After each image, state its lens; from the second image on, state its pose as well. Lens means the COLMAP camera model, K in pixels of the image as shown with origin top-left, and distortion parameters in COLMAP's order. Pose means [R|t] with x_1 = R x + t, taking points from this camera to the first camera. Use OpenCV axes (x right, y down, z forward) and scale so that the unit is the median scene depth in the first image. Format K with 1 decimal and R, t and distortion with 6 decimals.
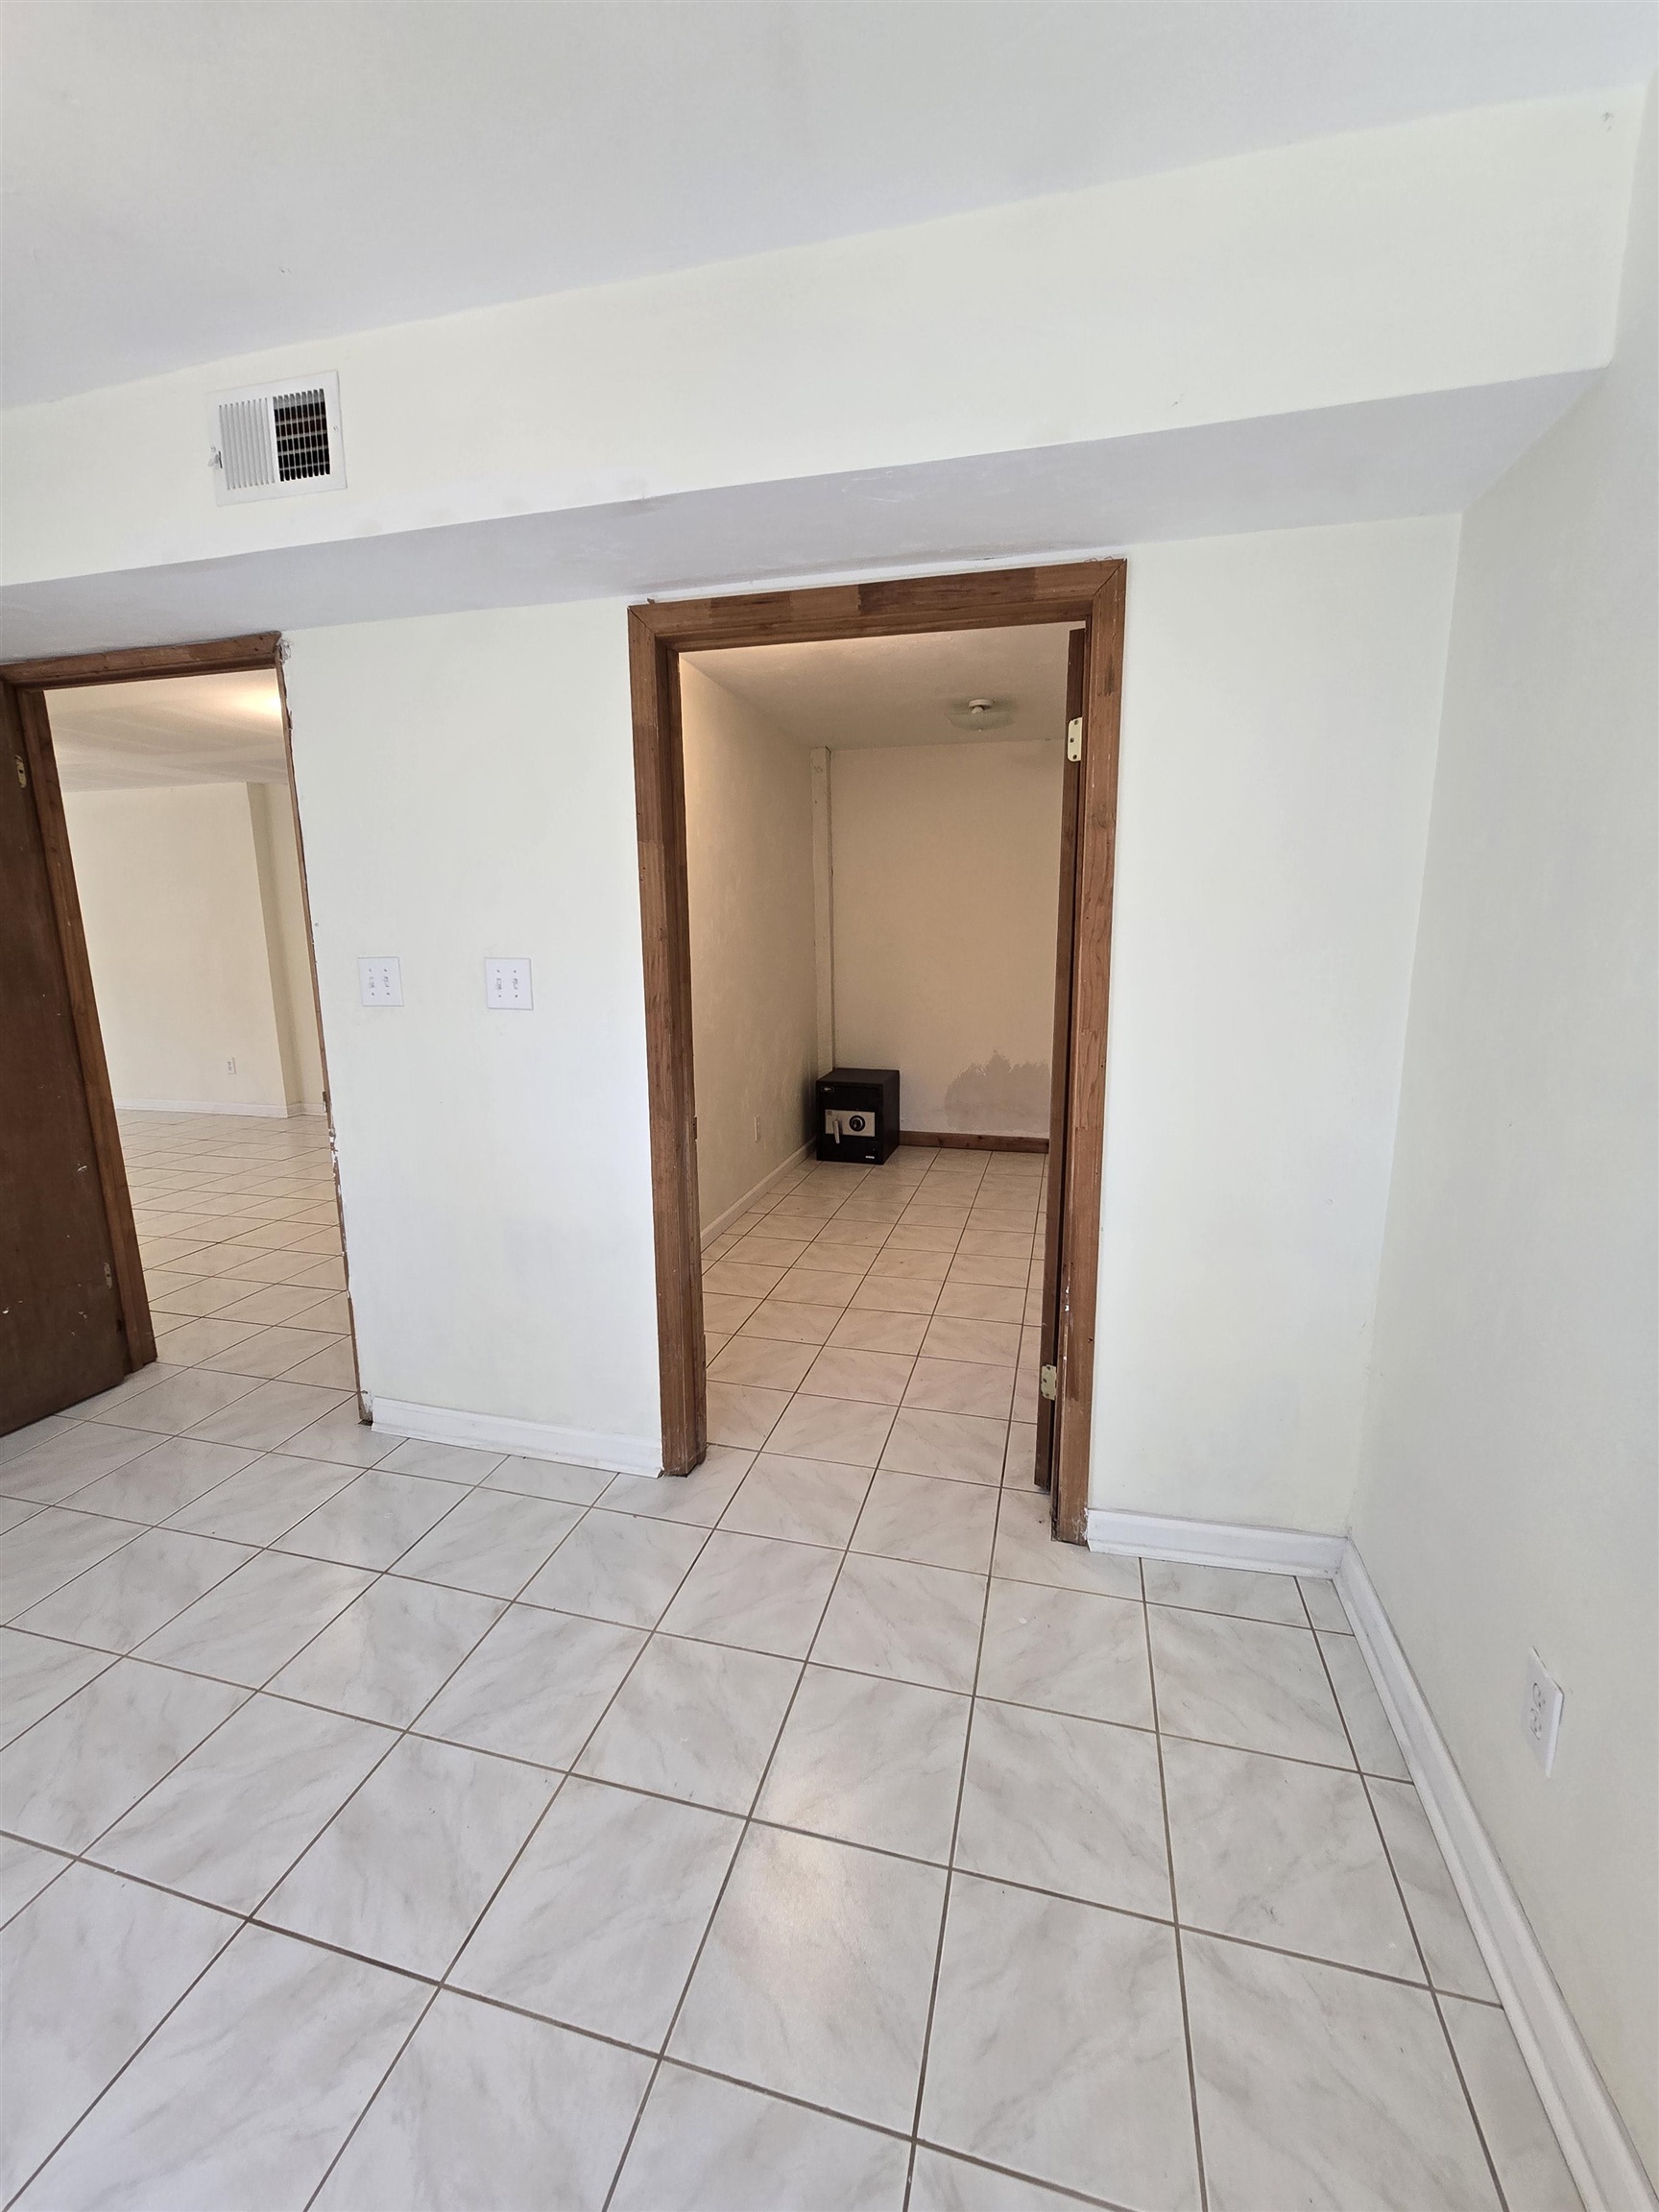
lens RADIAL K [[901.4, 0, 843.1], [0, 901.4, 1089.6], [0, 0, 1]] dist [-0.000863, -0.000205]
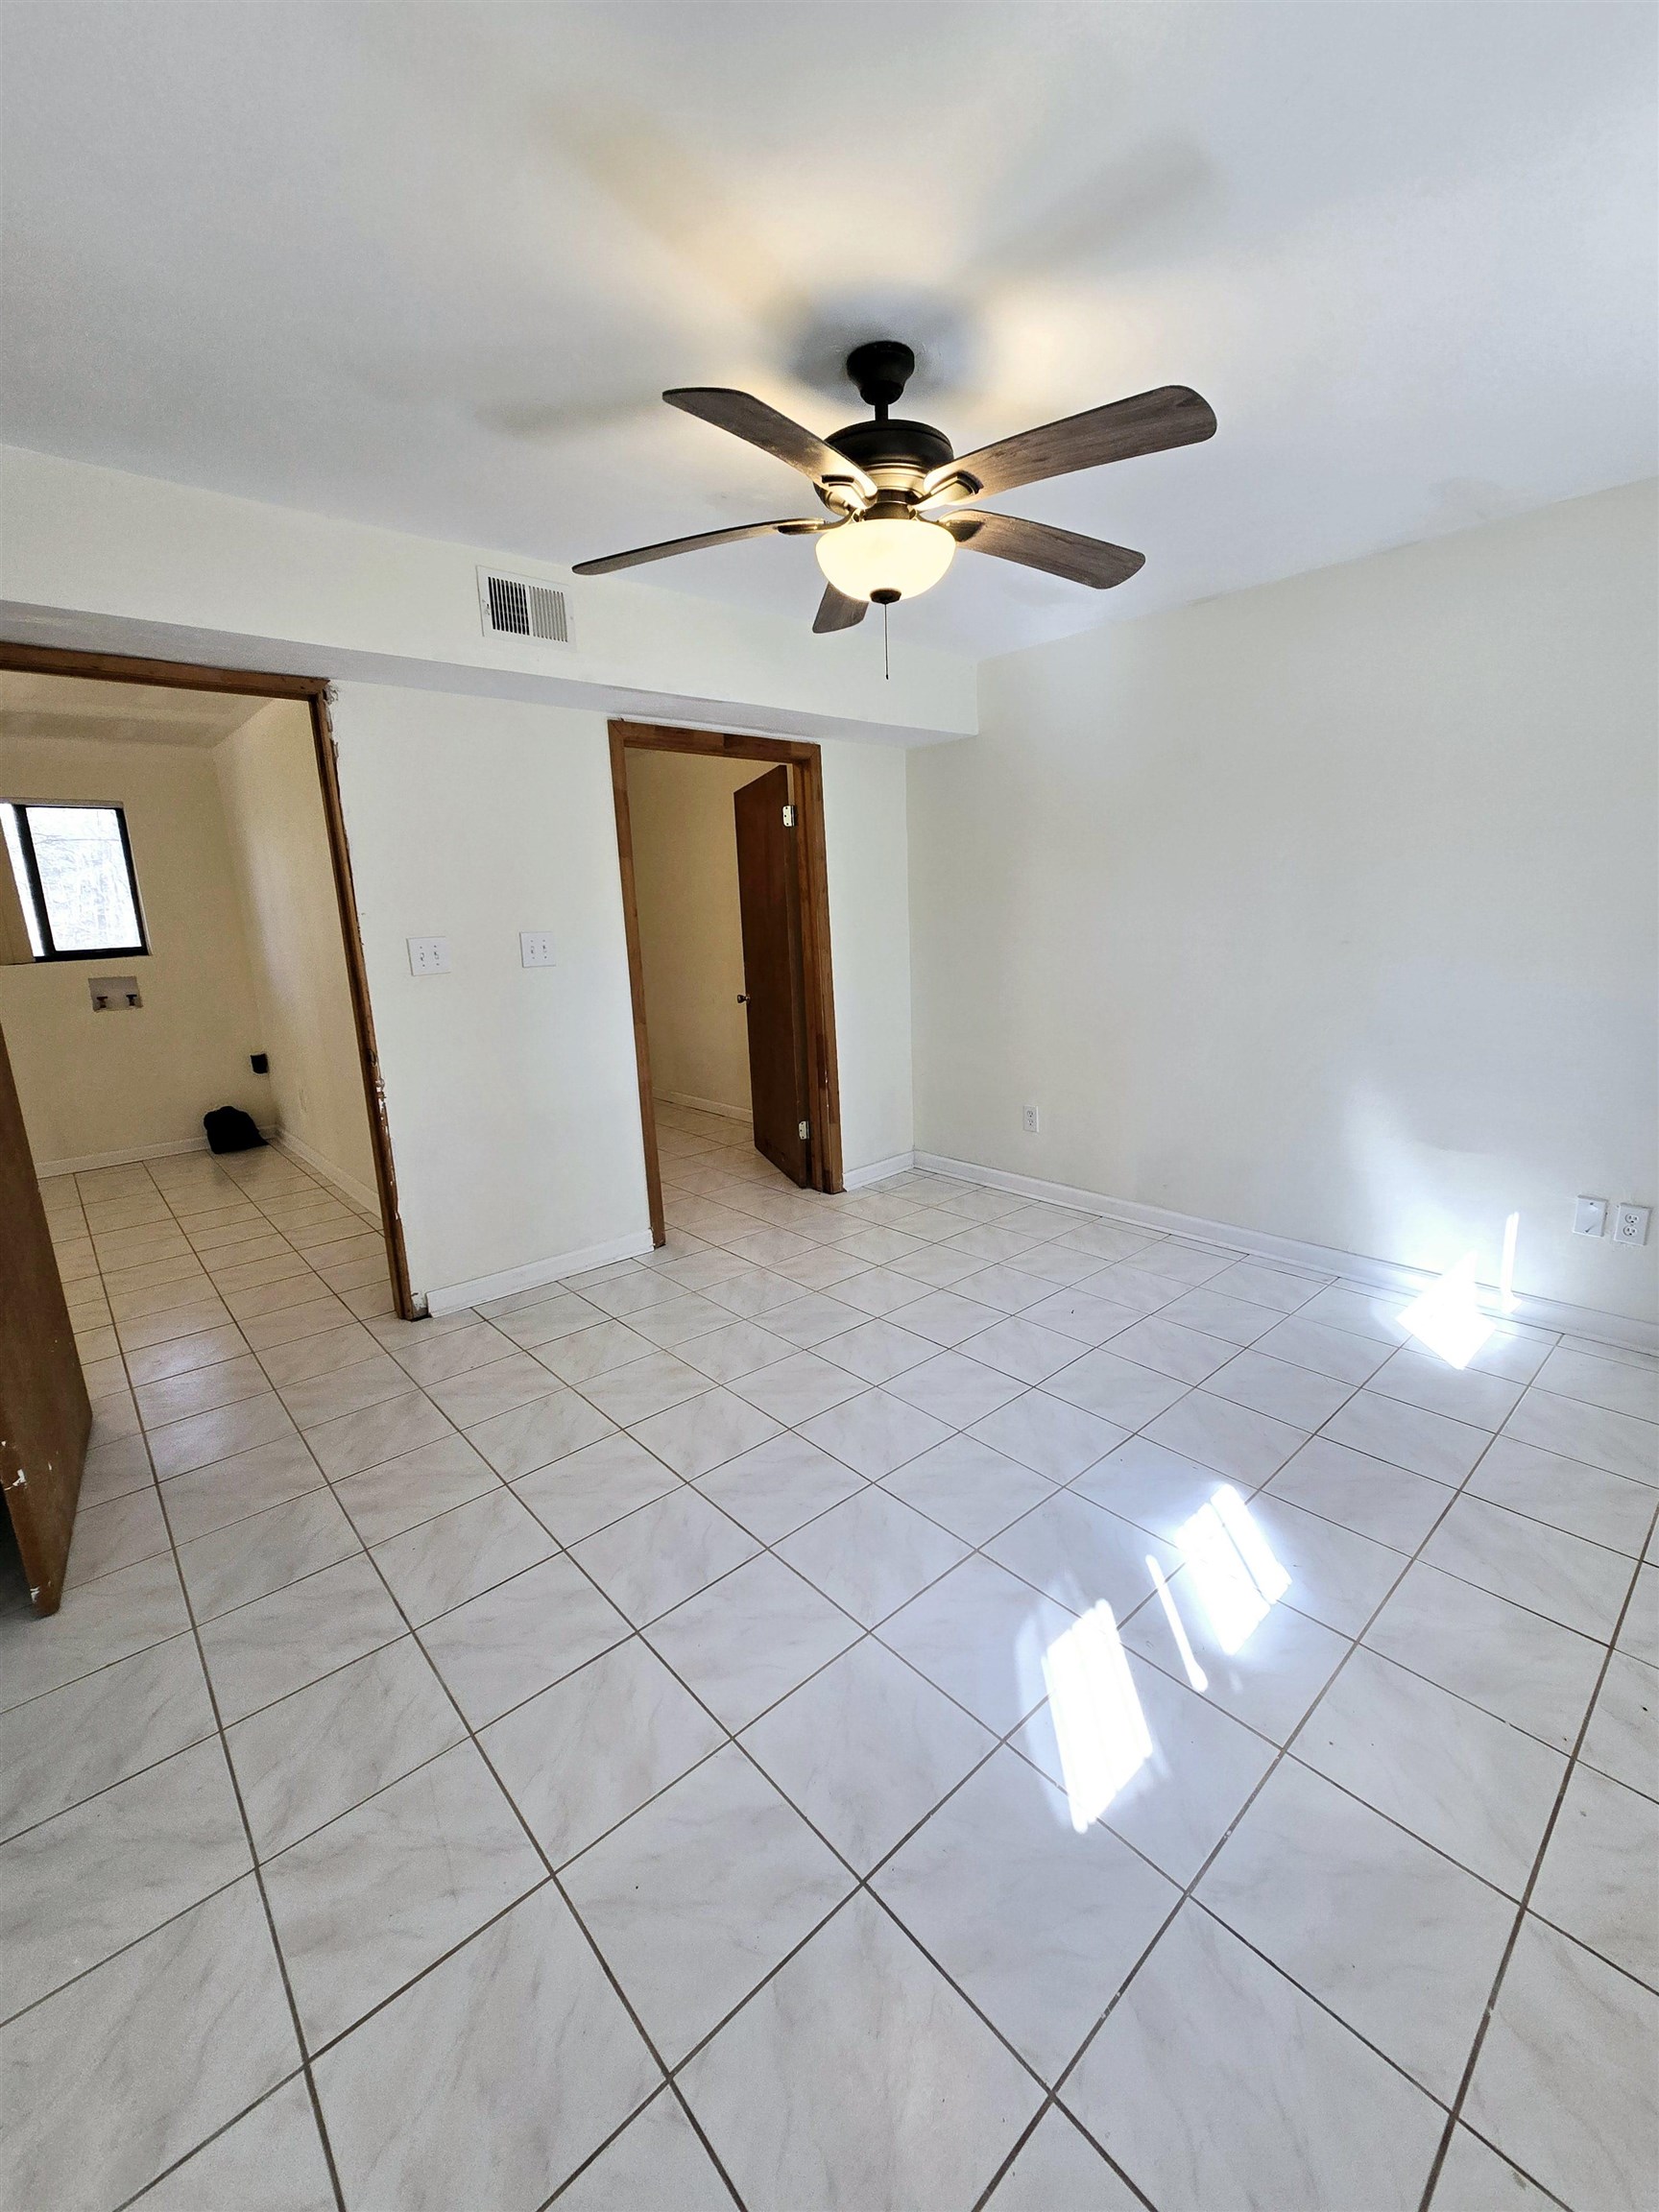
lens RADIAL K [[901.4, 0, 843.1], [0, 901.4, 1089.6], [0, 0, 1]] dist [-0.000863, -0.000205]
pose [[0.554286, -0.181648, 0.812263, -1.453311], [0.178286, 0.979155, 0.097308, 0.058680], [-0.813008, 0.090879, 0.575117, -0.263743]]
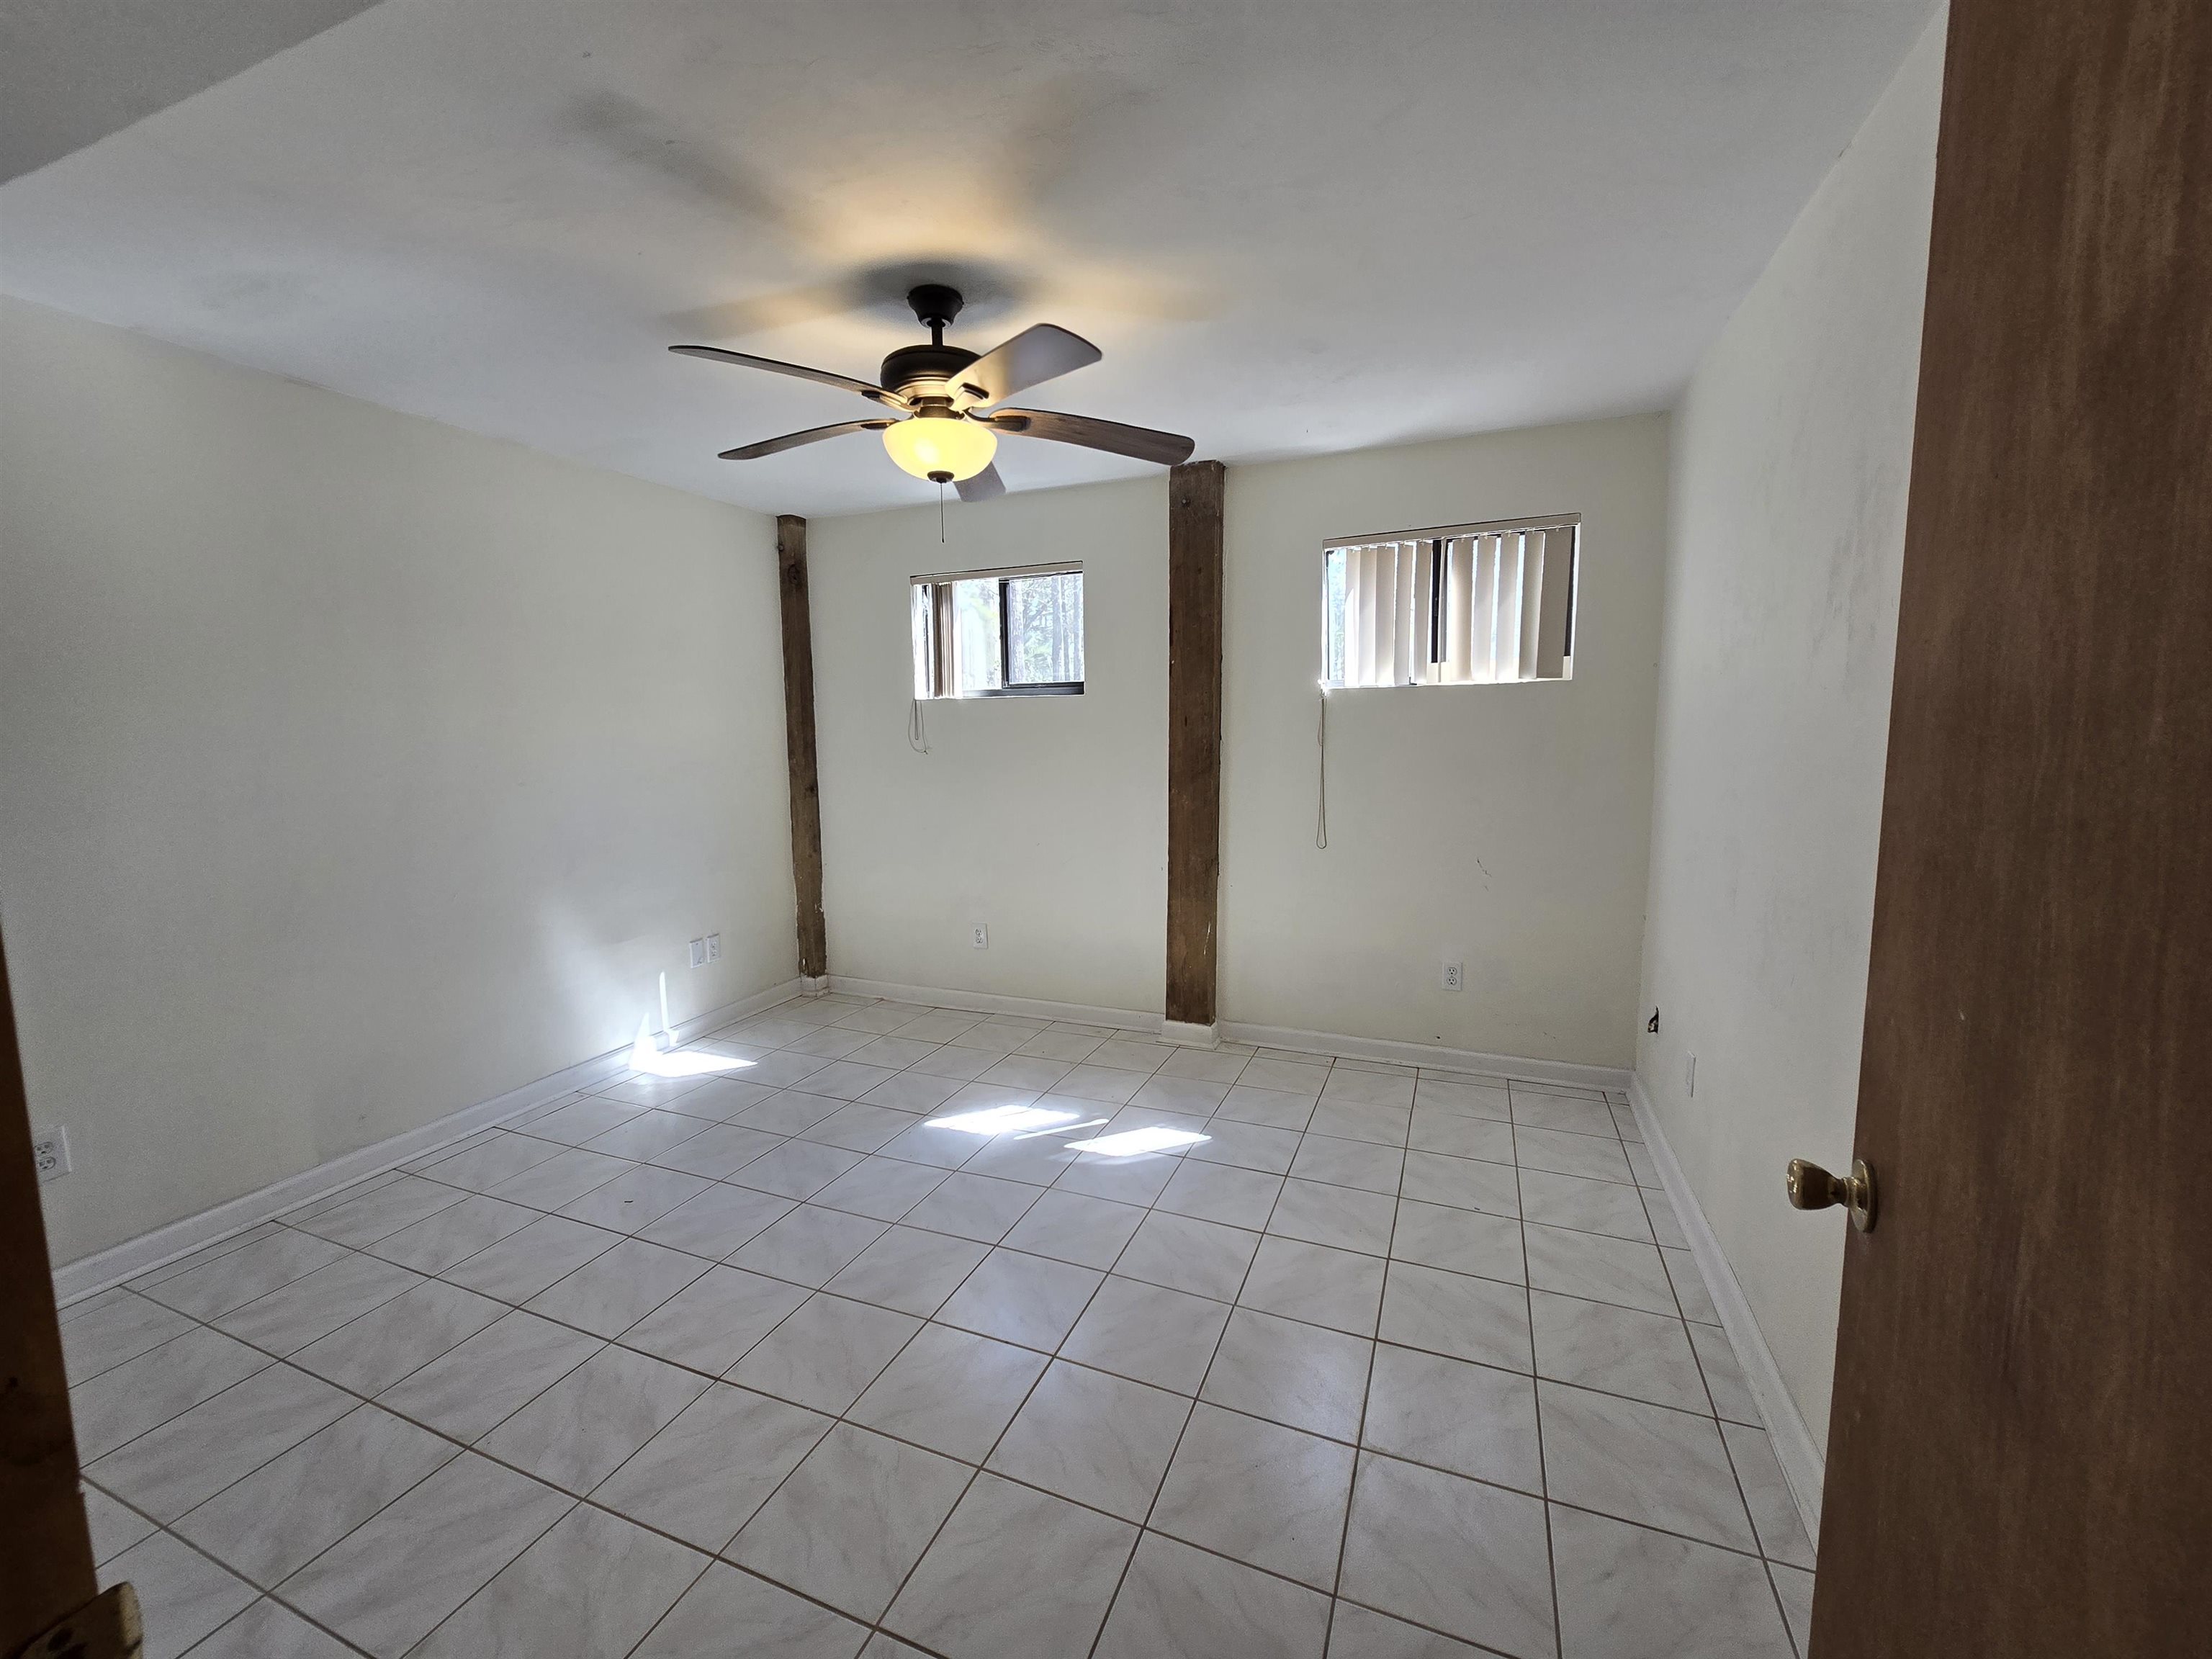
lens RADIAL K [[901.4, 0, 1106.0], [0, 901.4, 829.5], [0, 0, 1]] dist [-0.000863, -0.000205]
pose [[-0.990788, 0.003809, 0.135371, -0.941599], [0.042992, 0.956743, 0.287740, -0.221414], [-0.128420, 0.290909, -0.948093, 1.317965]]
